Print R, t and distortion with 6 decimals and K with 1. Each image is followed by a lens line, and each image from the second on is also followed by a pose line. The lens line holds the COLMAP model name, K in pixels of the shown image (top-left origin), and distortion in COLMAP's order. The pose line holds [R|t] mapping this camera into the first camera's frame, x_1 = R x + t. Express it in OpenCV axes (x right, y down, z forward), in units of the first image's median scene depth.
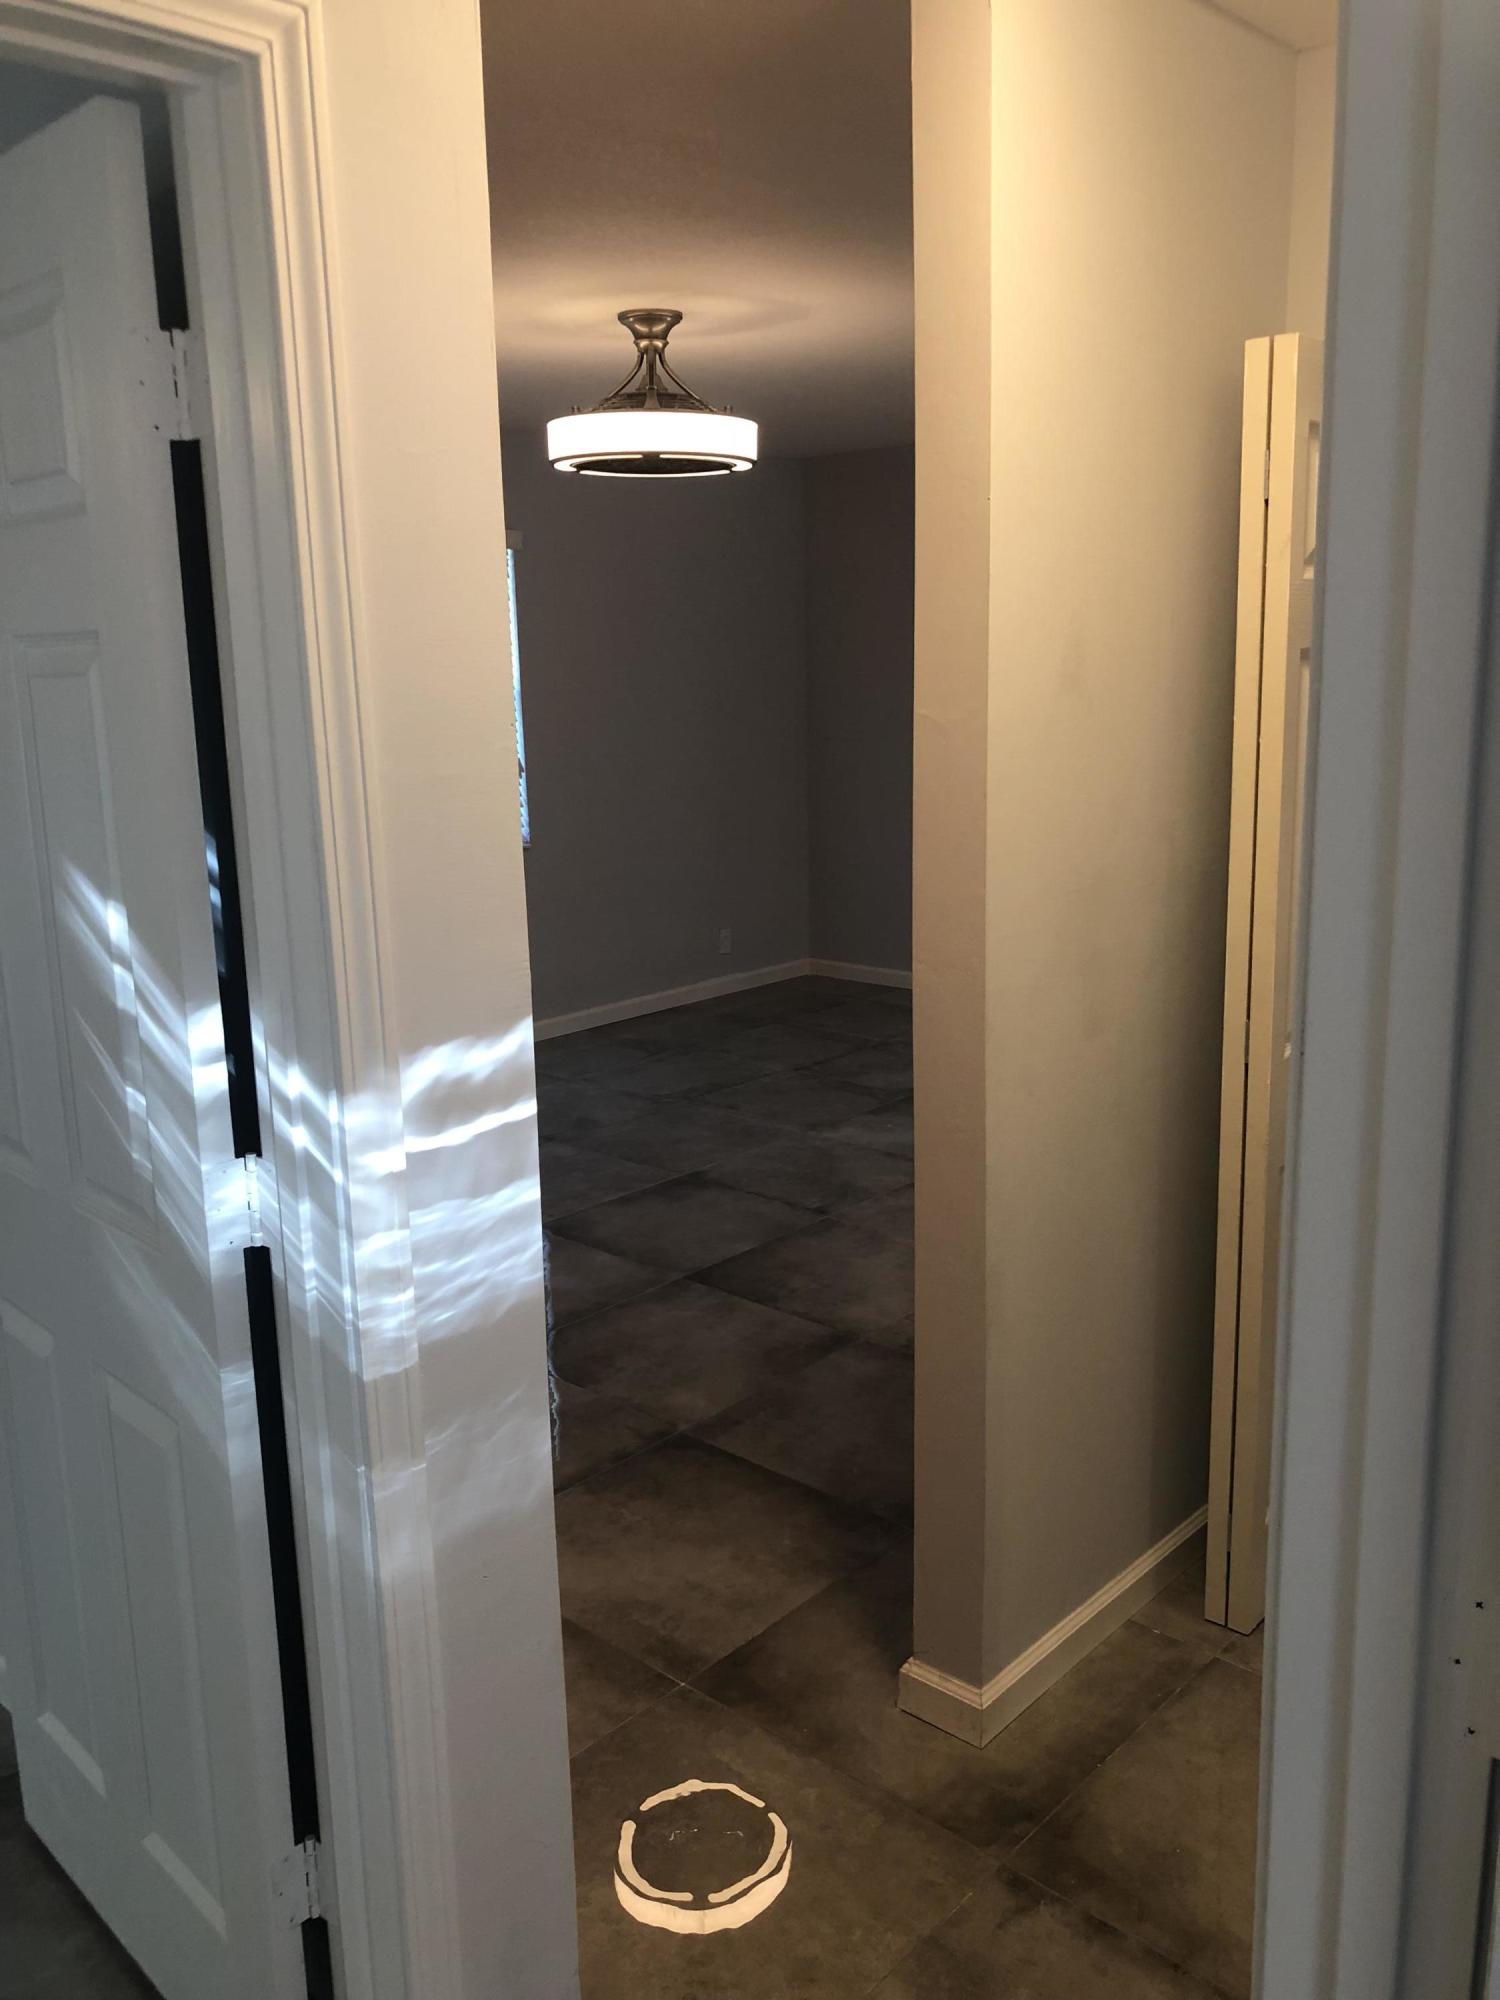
lens RADIAL K [[1632.0, 0, 758.2], [0, 1632.0, 1000.0], [0, 0, 1]] dist [0.024223, -0.010547]
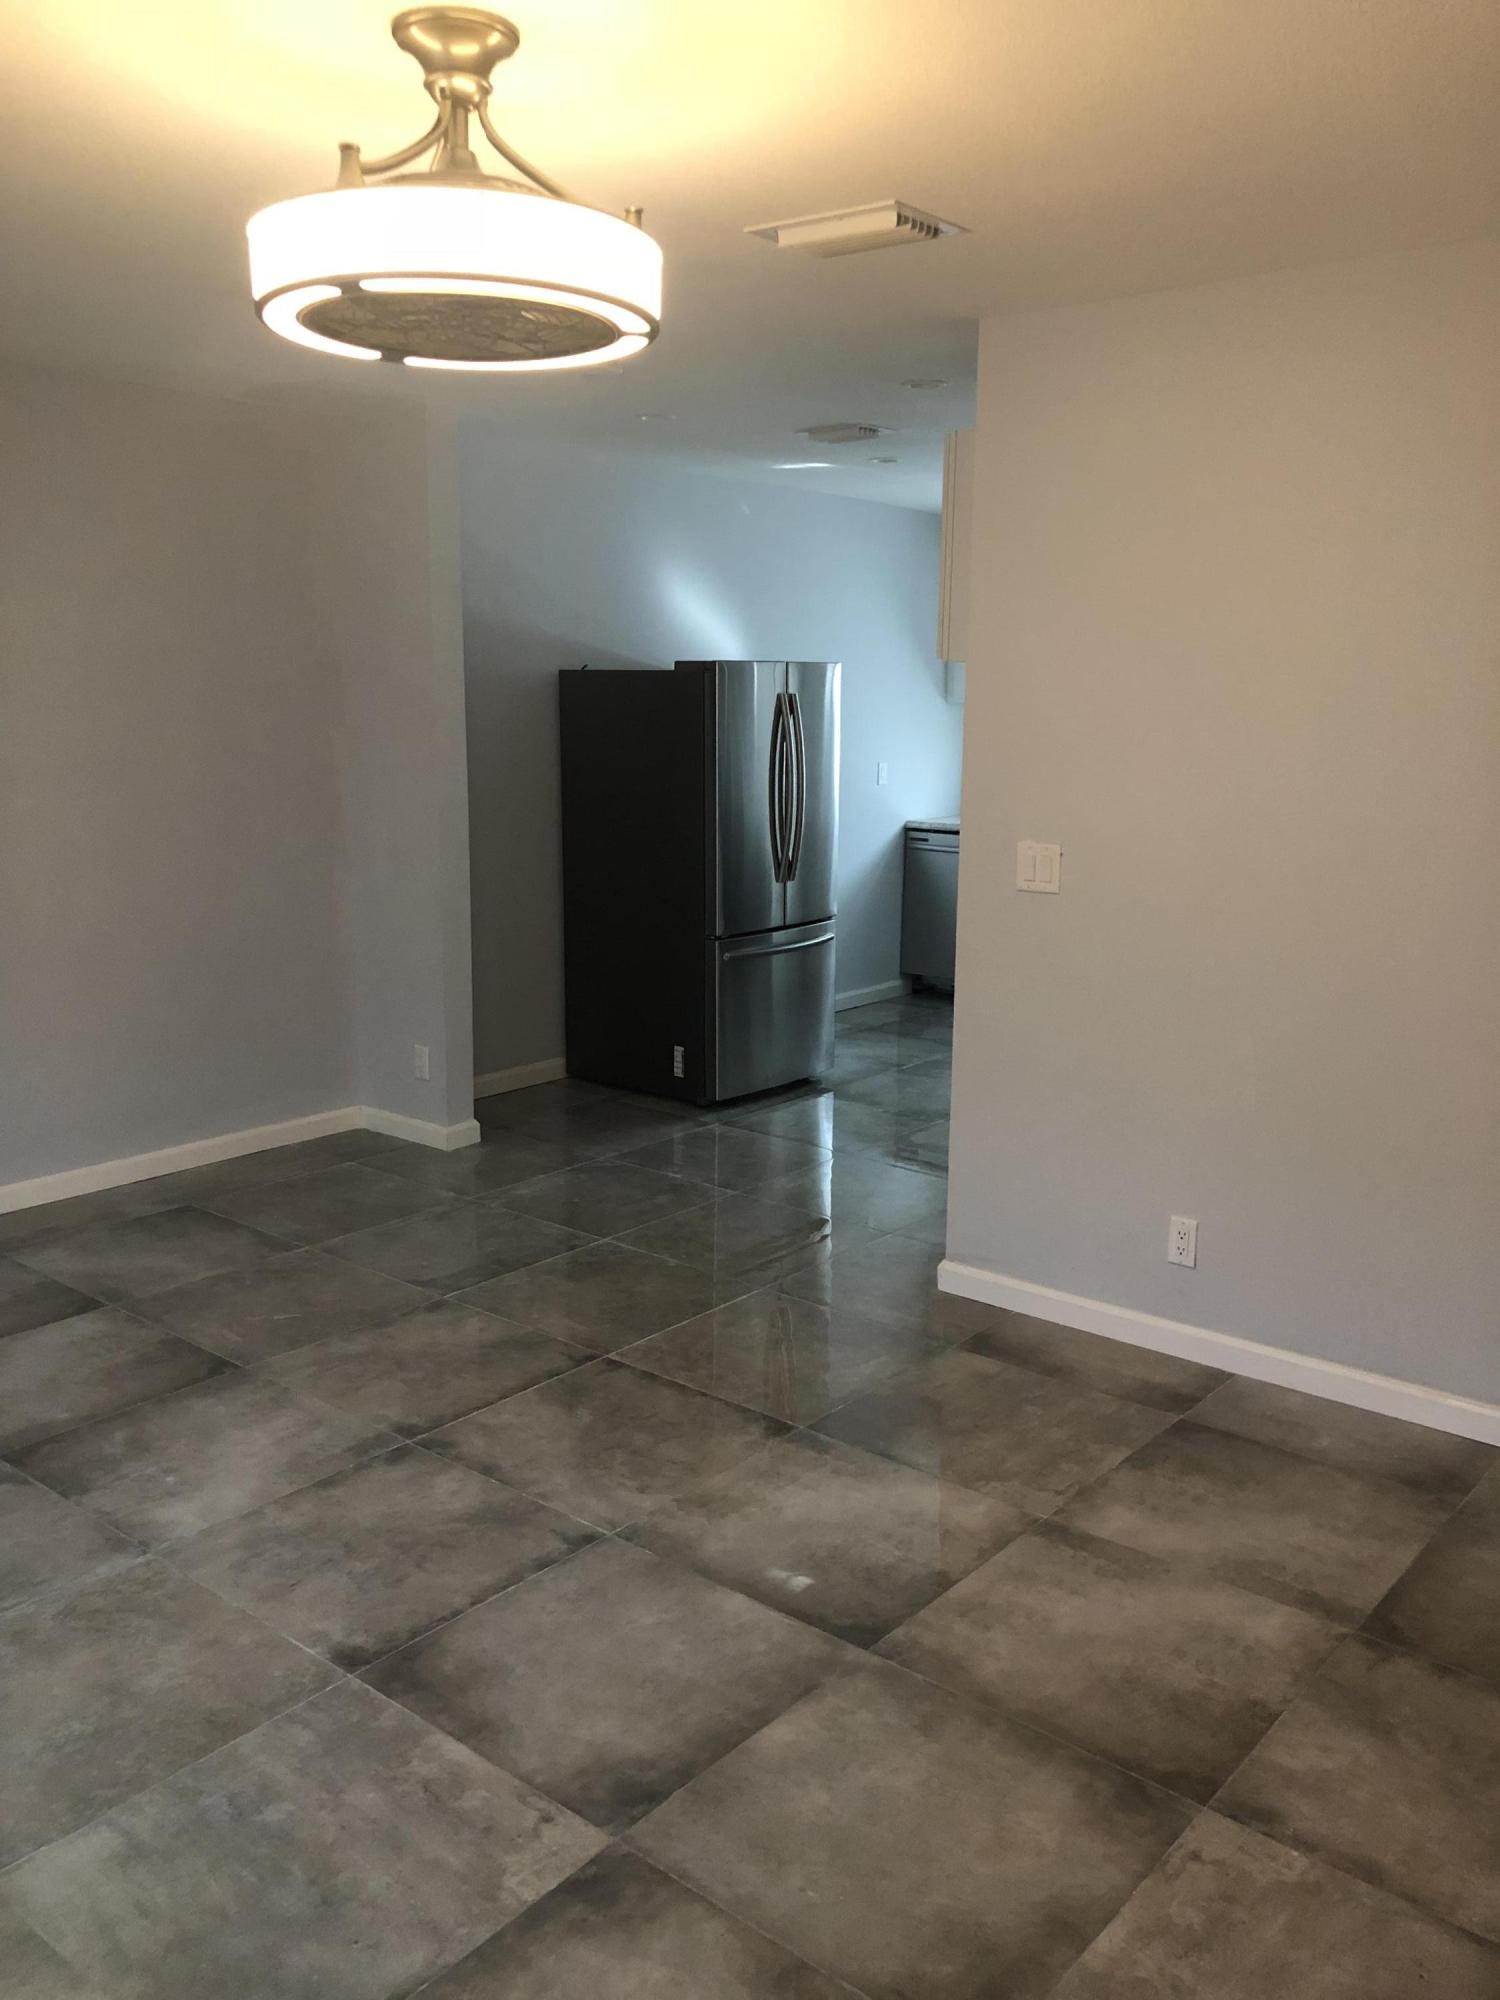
lens RADIAL K [[1632.0, 0, 758.2], [0, 1632.0, 1000.0], [0, 0, 1]] dist [0.024223, -0.010547]
pose [[-0.063579, -0.151162, 0.986462, -0.624241], [0.193678, 0.967800, 0.160785, -0.183916], [-0.979003, 0.201279, -0.032255, 0.986088]]
